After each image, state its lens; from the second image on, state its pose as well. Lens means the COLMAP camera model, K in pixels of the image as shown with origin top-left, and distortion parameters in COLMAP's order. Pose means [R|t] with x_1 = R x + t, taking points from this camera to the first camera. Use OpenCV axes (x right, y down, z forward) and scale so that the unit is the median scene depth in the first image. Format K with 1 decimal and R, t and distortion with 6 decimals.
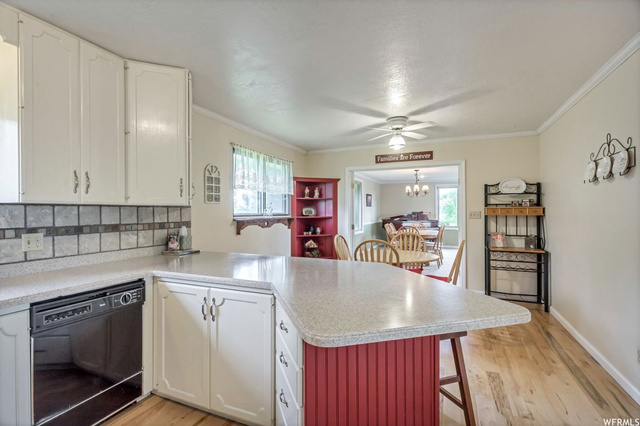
lens RADIAL K [[308.1, 0, 314.1], [0, 308.1, 211.4], [0, 0, 1]] dist [-0.001366, -0.000047]
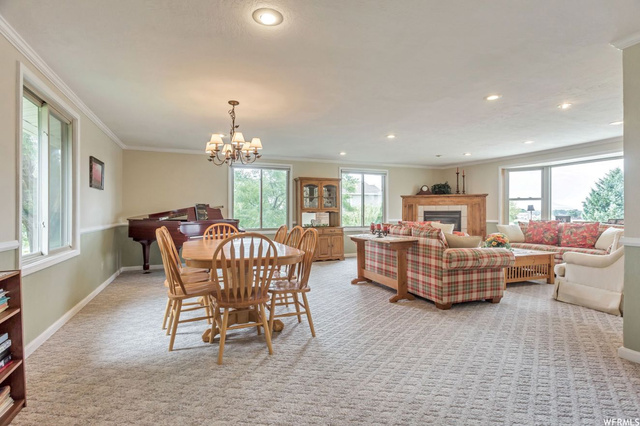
lens RADIAL K [[308.1, 0, 314.1], [0, 308.1, 211.4], [0, 0, 1]] dist [-0.001366, -0.000047]
pose [[0.693174, 0.008071, 0.720726, 0.283840], [-0.006245, 0.999967, -0.005192, 0.051809], [-0.720744, -0.000902, 0.693201, 1.722940]]
